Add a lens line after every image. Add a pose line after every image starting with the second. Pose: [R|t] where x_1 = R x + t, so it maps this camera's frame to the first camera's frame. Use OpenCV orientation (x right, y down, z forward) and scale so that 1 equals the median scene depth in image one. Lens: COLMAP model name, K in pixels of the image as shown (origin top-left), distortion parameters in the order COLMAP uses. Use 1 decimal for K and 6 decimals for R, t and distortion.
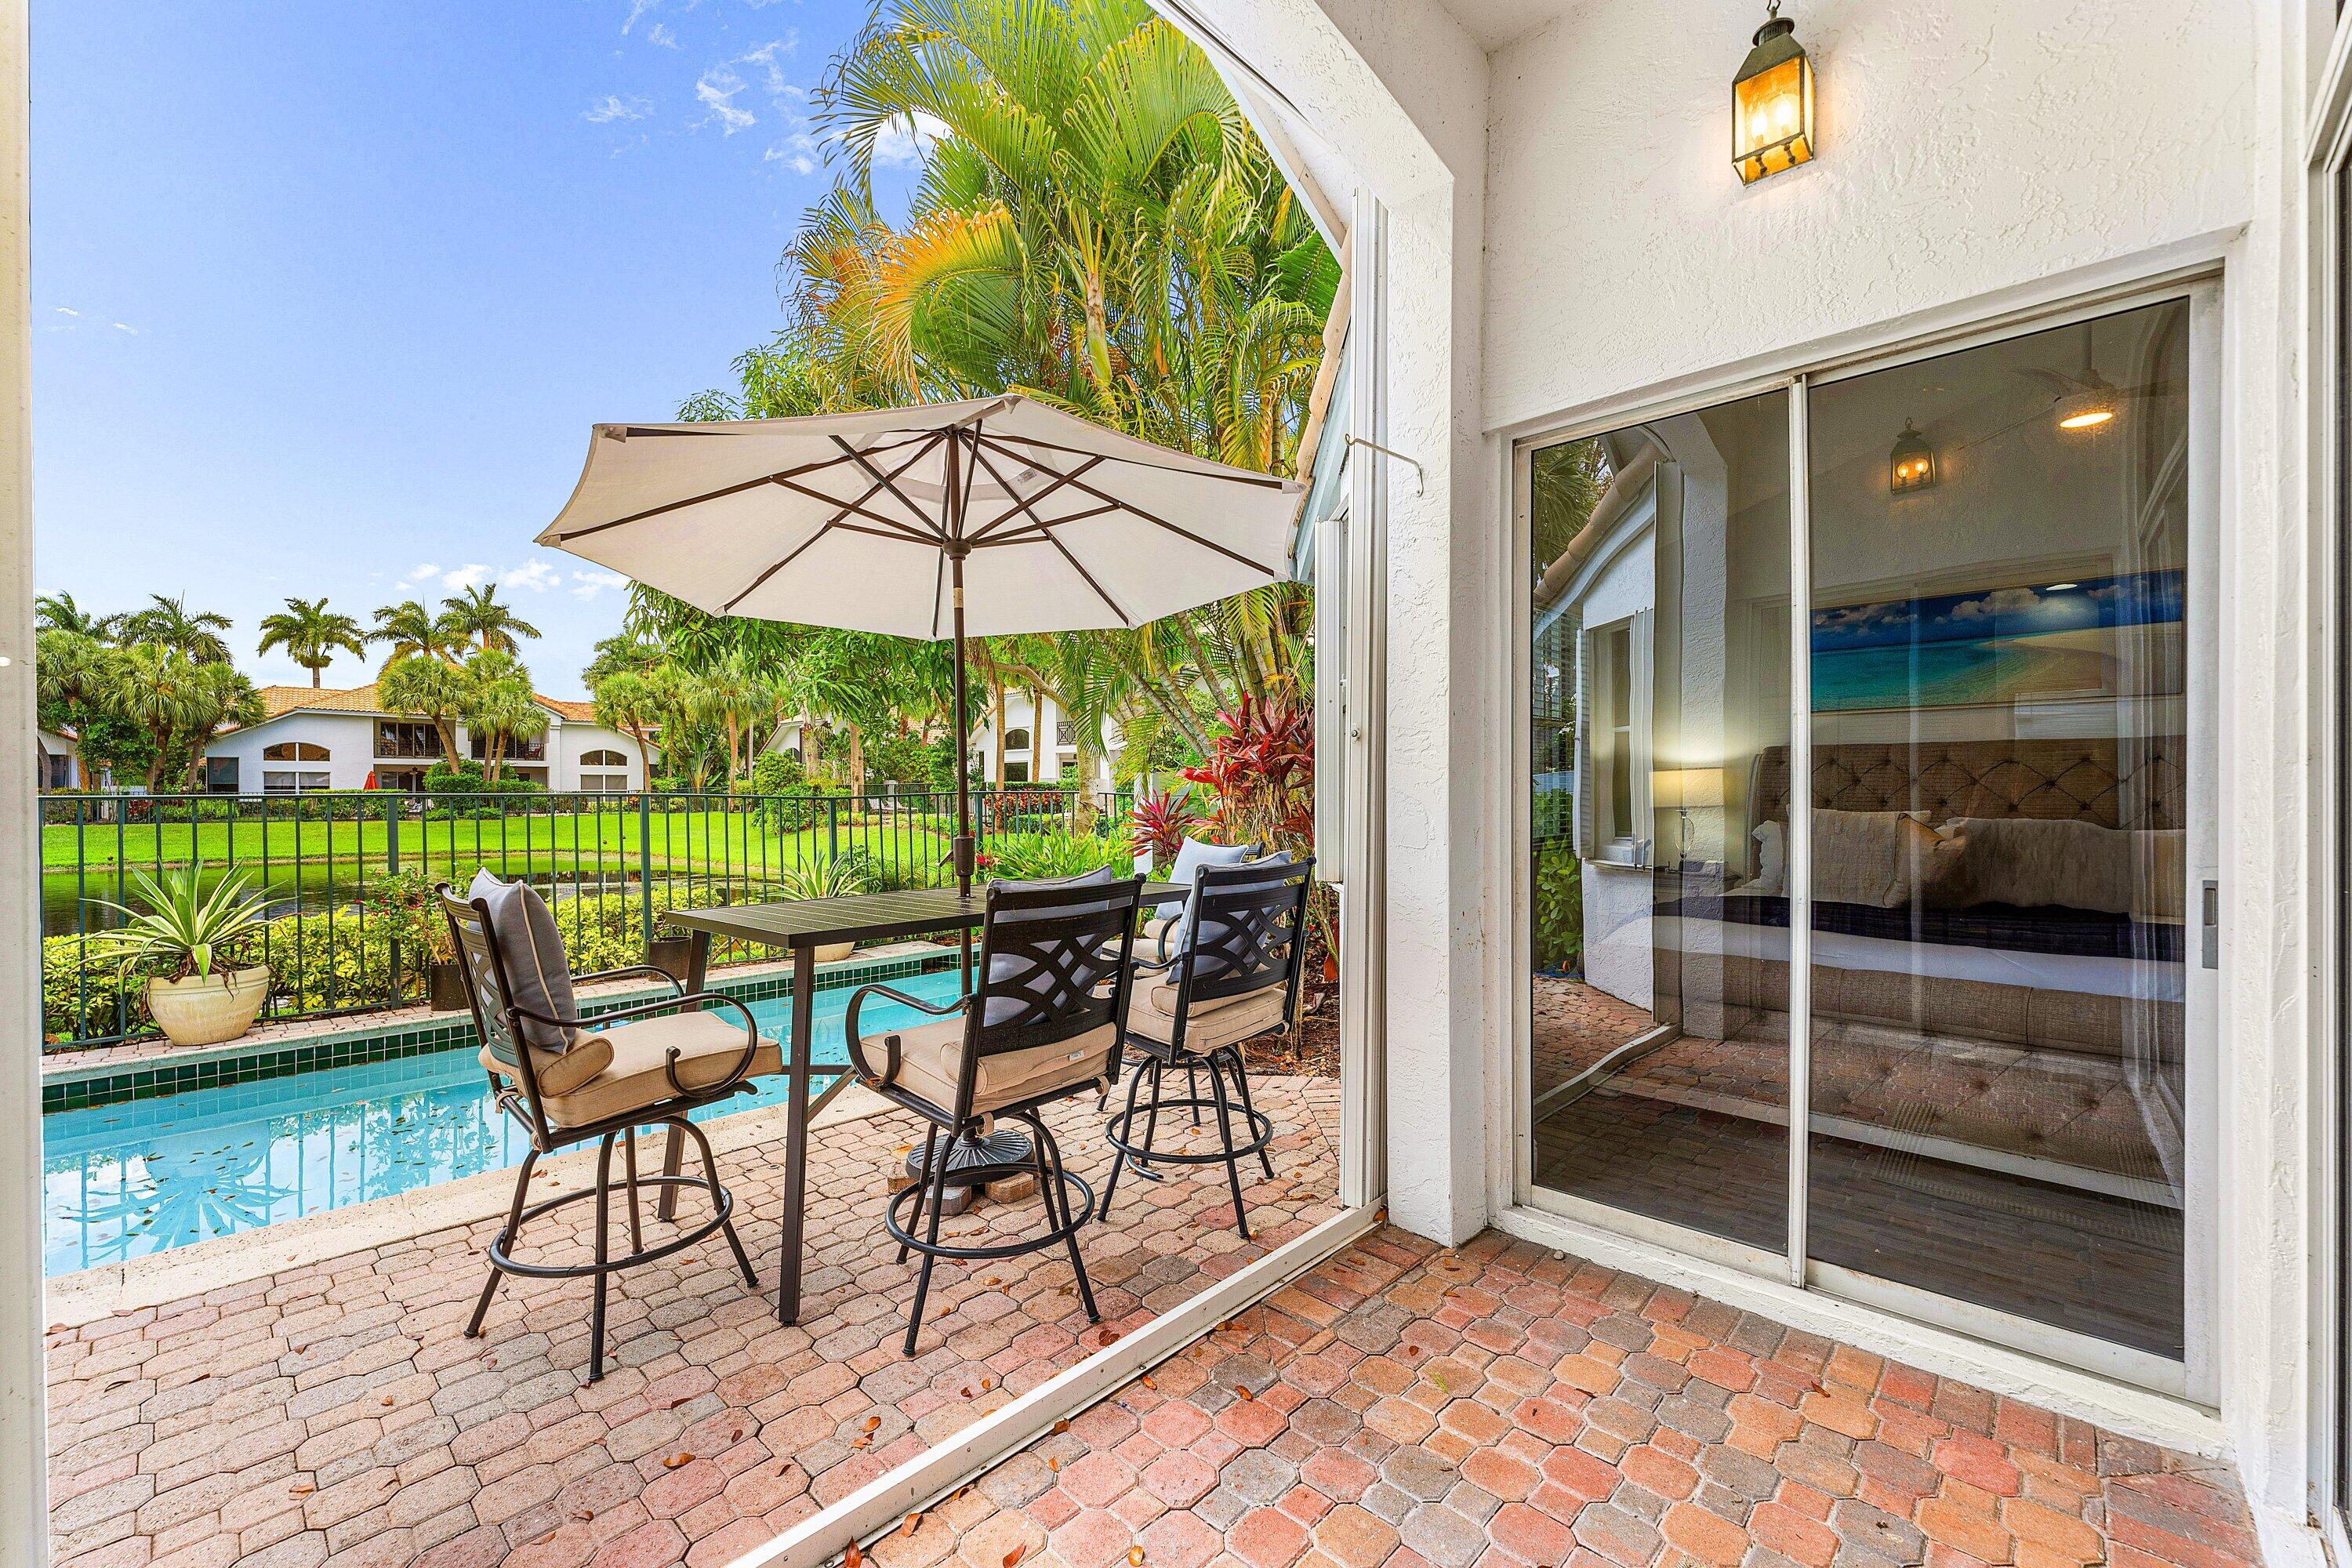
lens RADIAL K [[967.6, 0, 1165.9], [0, 967.6, 793.8], [0, 0, 1]] dist [0.003865, 0.000472]
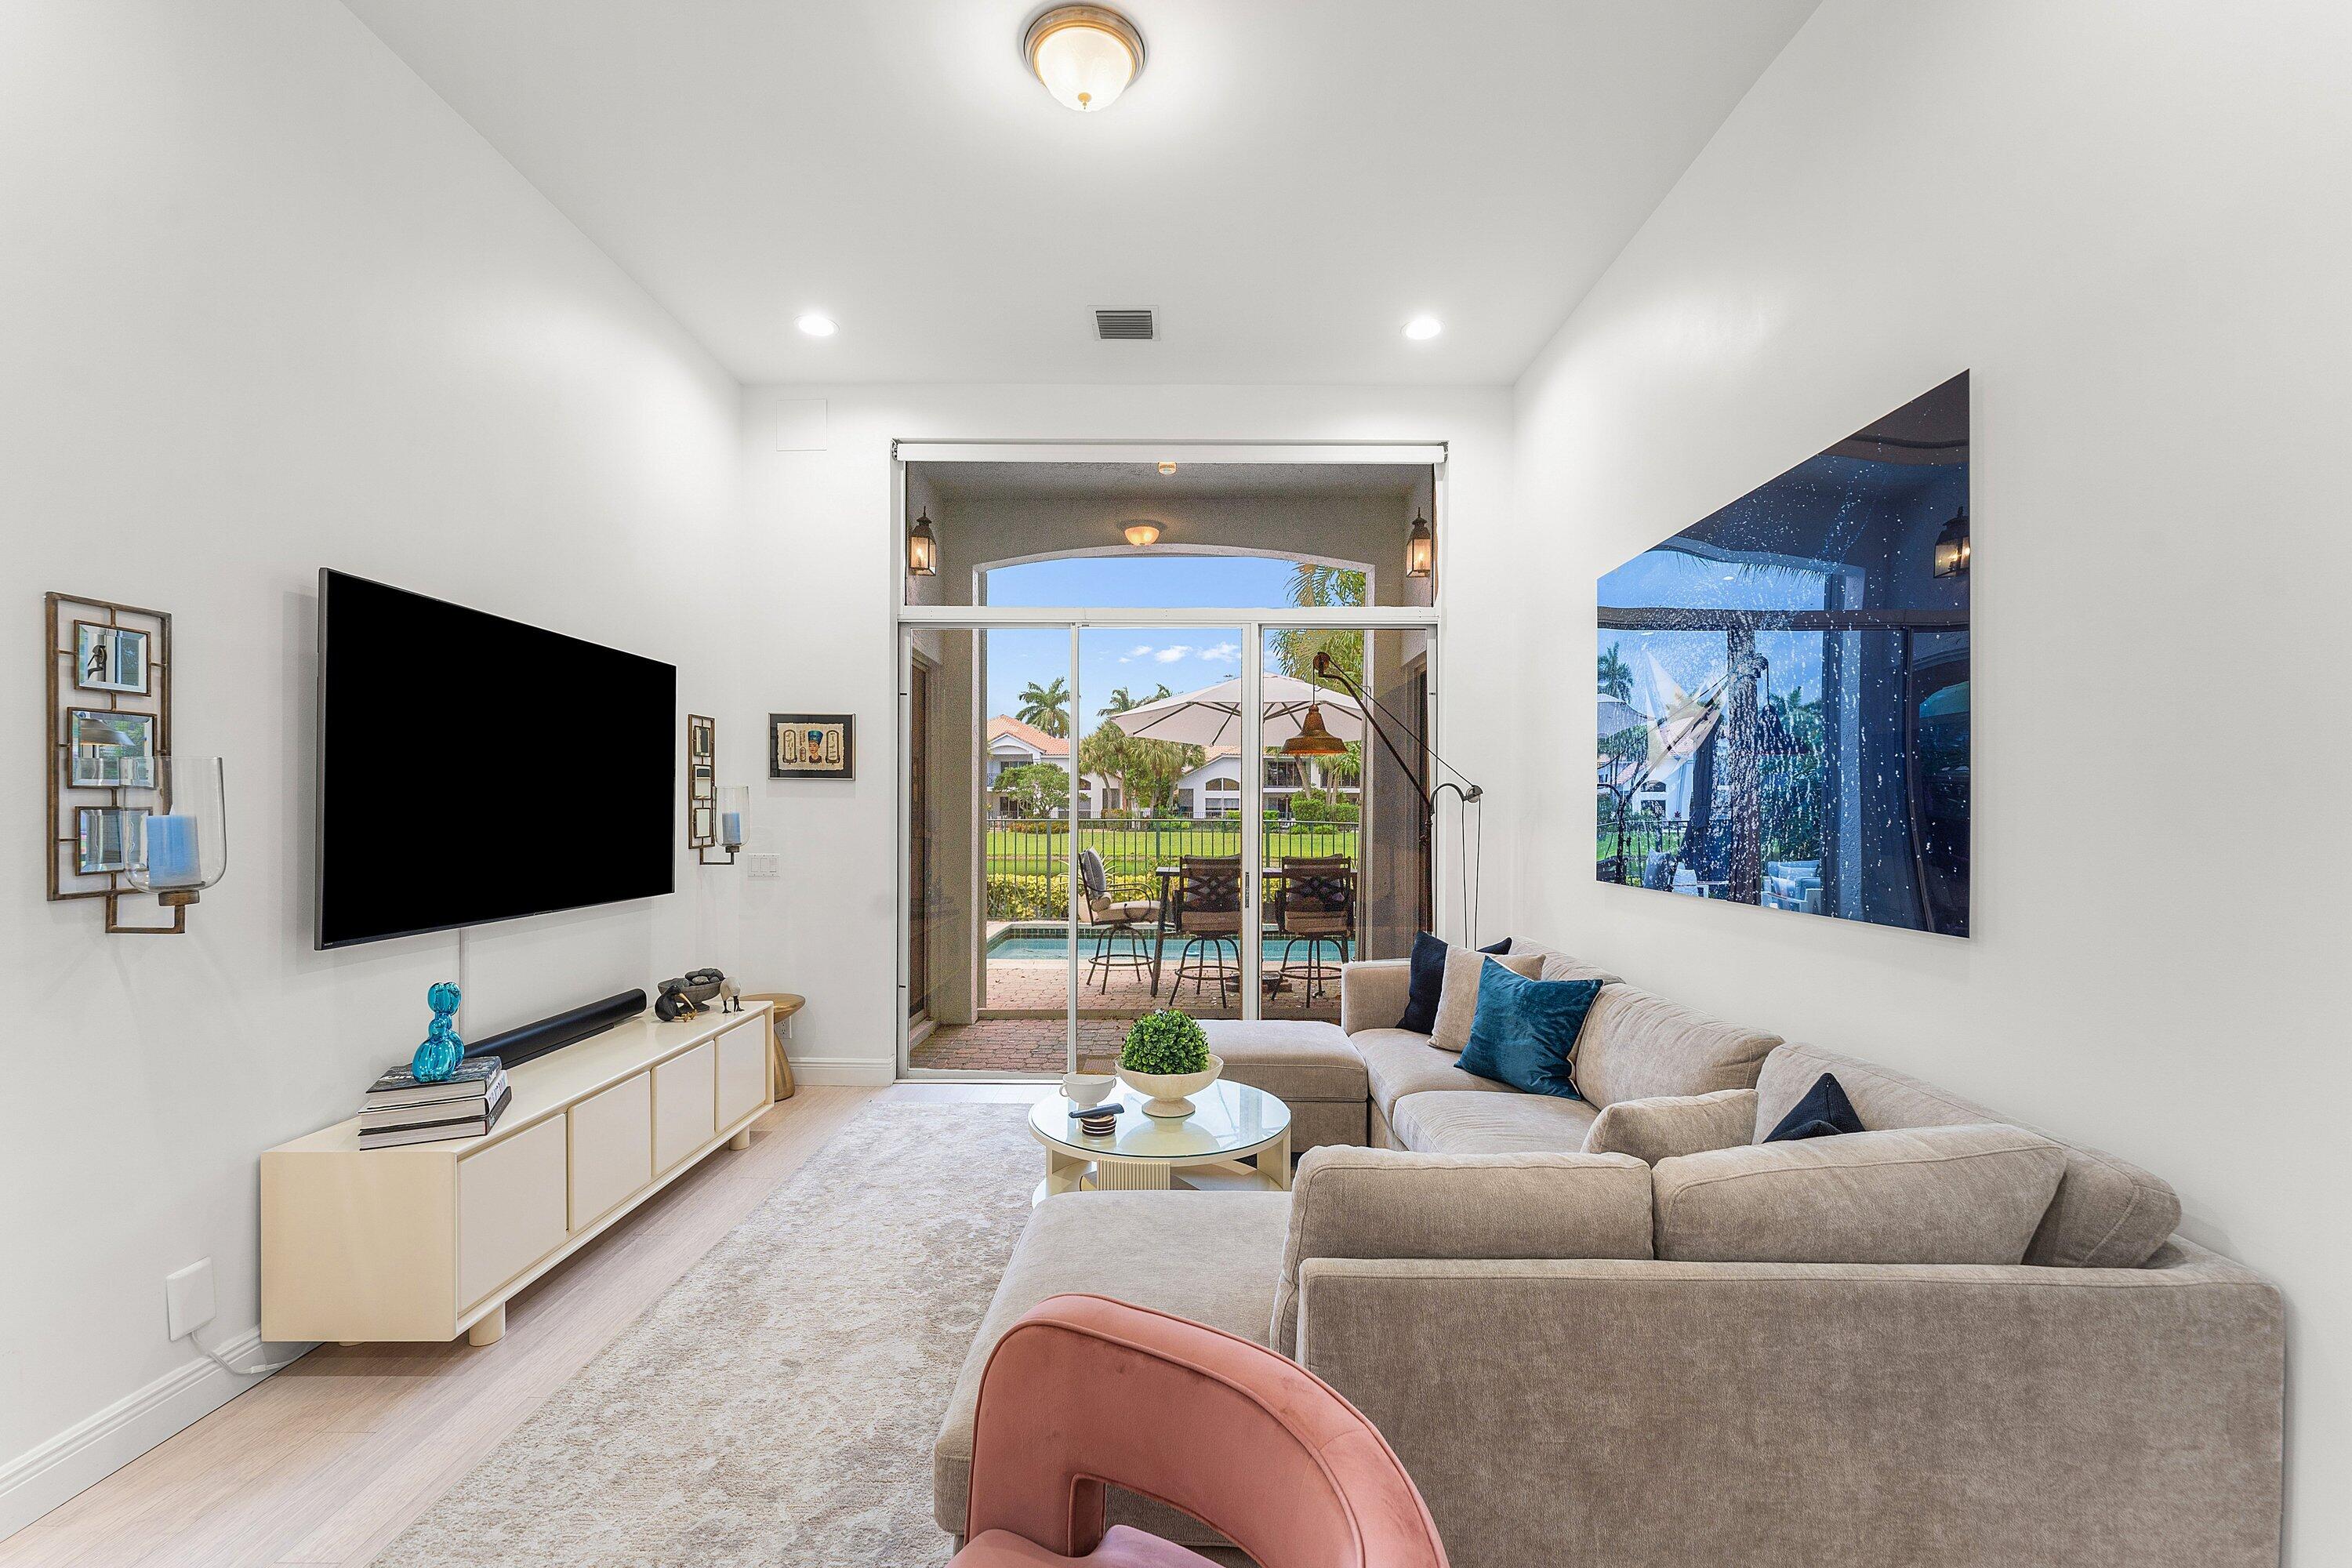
lens RADIAL K [[967.6, 0, 1157.7], [0, 967.6, 807.7], [0, 0, 1]] dist [0.003865, 0.000472]
pose [[0.684164, 0.002486, -0.729324, 0.083227], [-0.007892, 0.999961, -0.003995, -0.001997], [0.729286, 0.008489, 0.684157, -0.049252]]
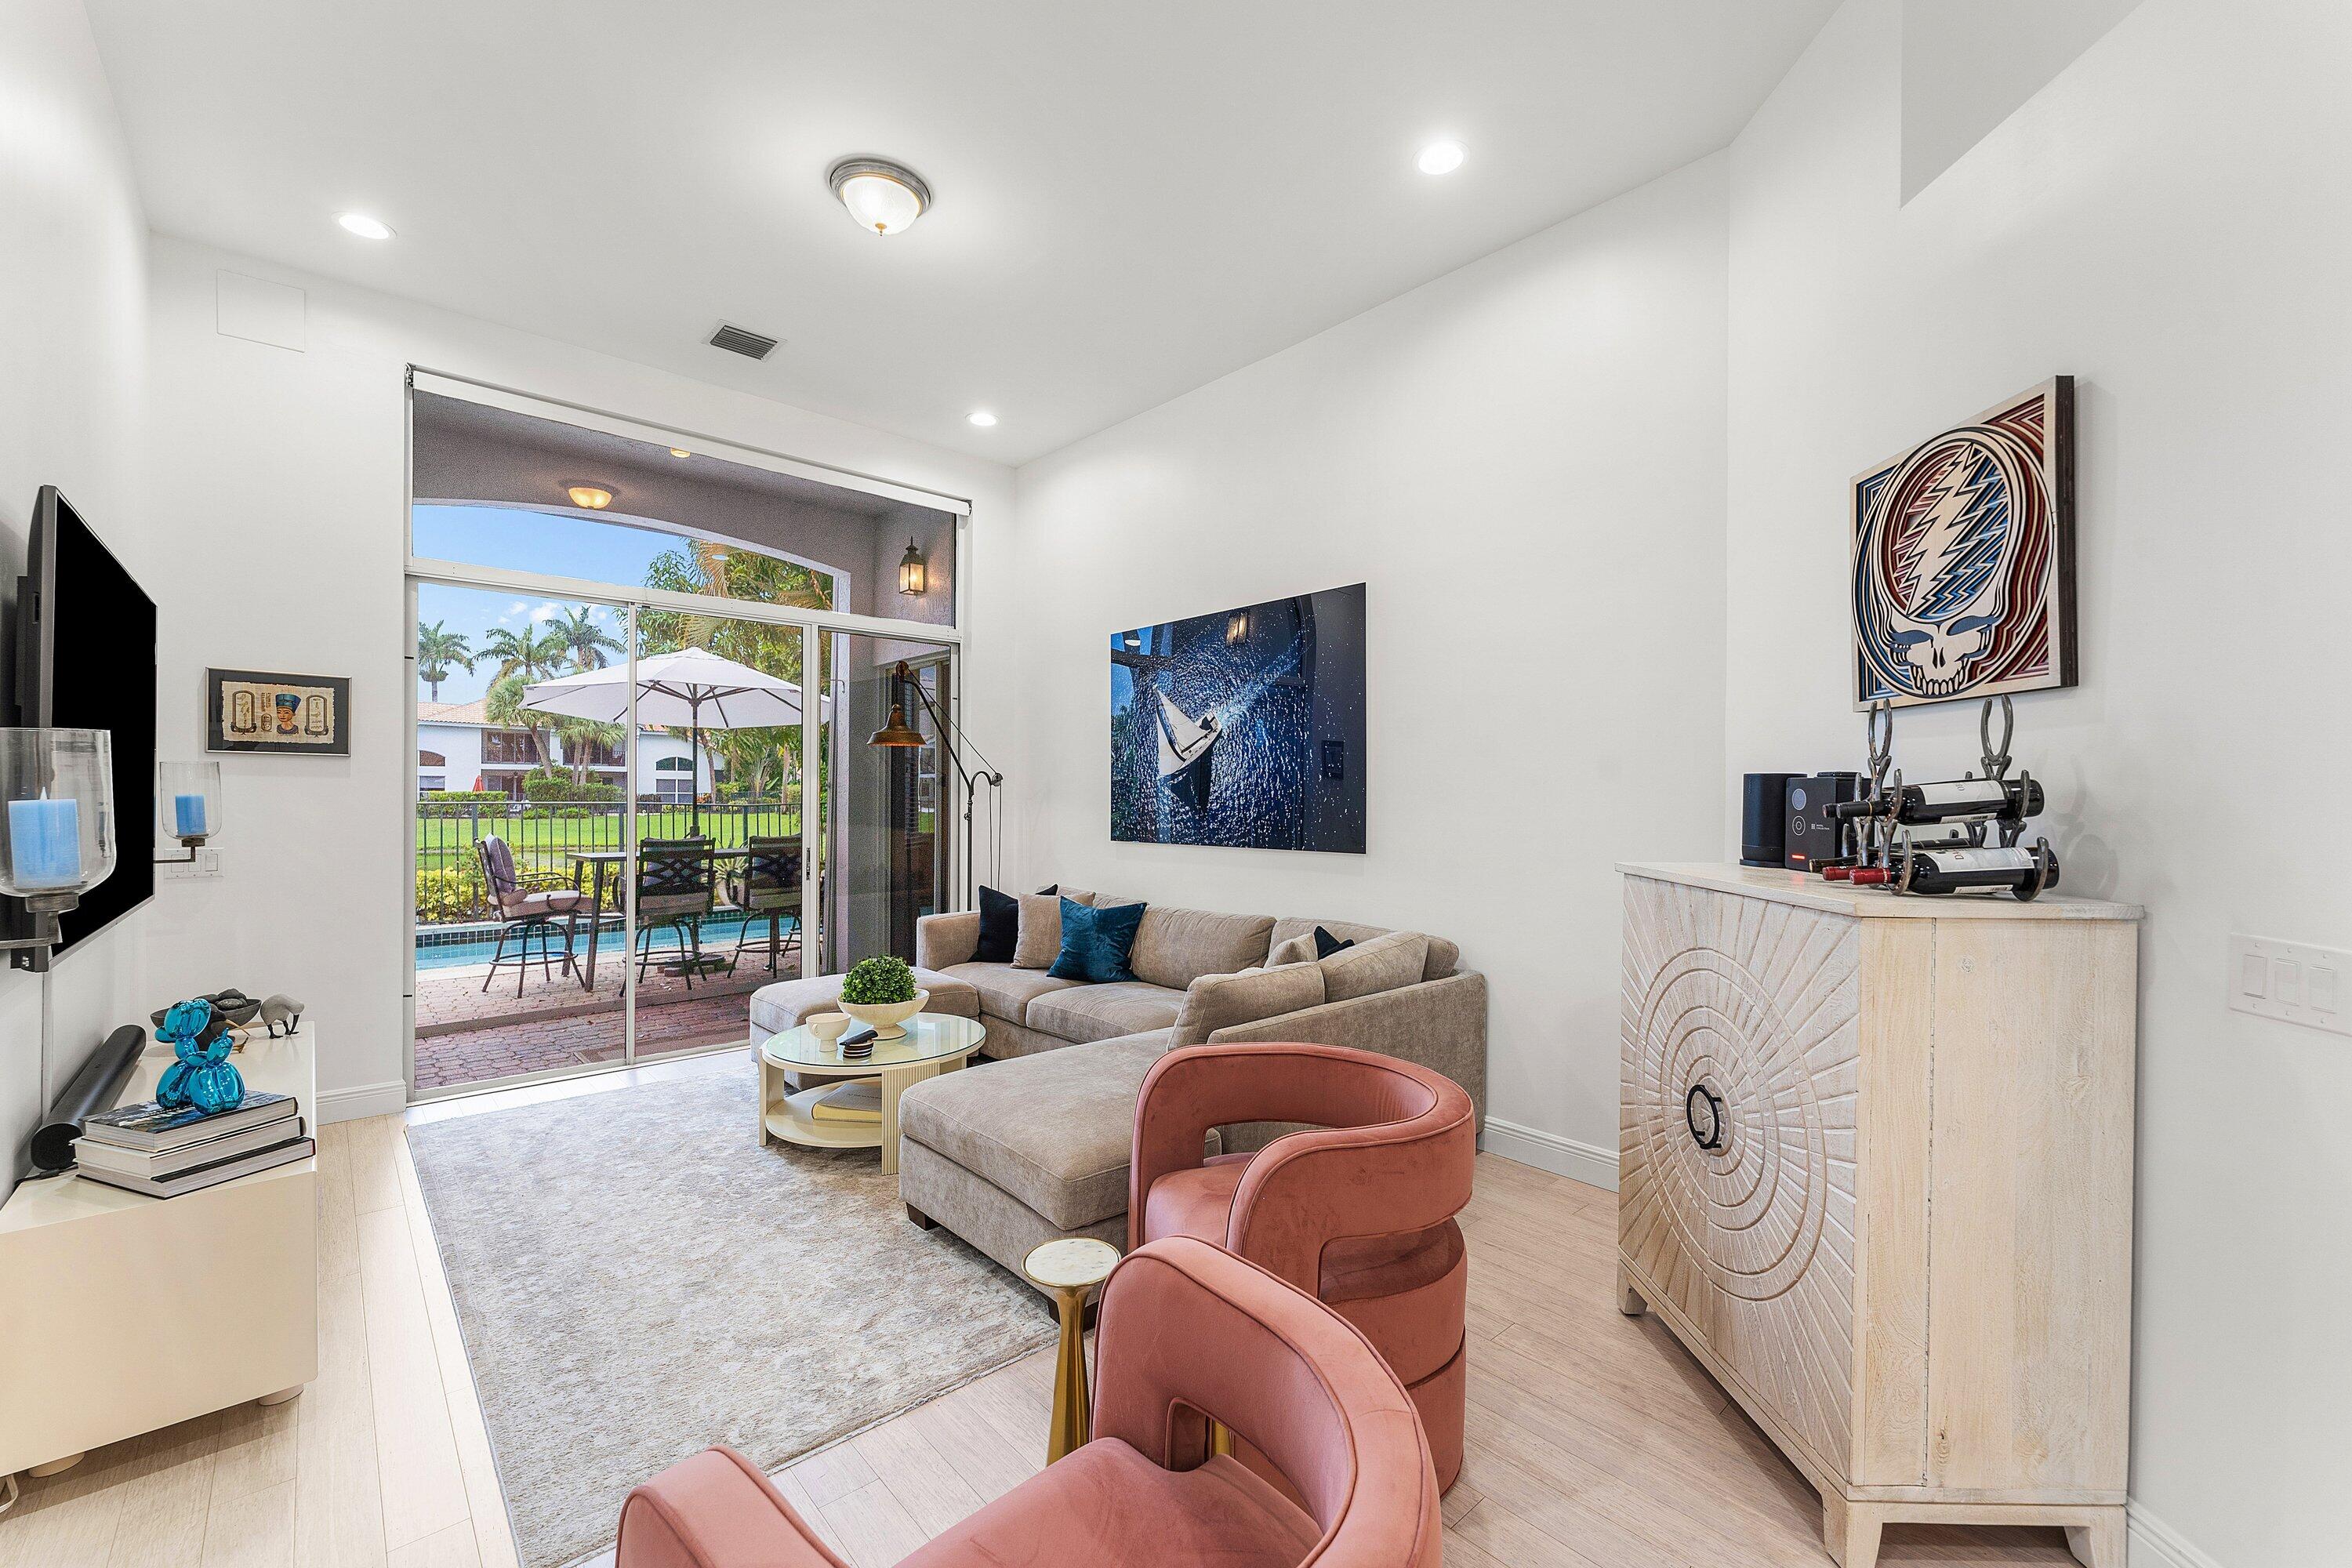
lens RADIAL K [[967.6, 0, 1167.2], [0, 967.6, 788.1], [0, 0, 1]] dist [0.003865, 0.000472]
pose [[0.997454, 0.004796, -0.071157, 0.067931], [-0.005491, 0.999939, -0.009578, -0.001864], [0.071107, 0.009944, 0.997419, -0.078066]]
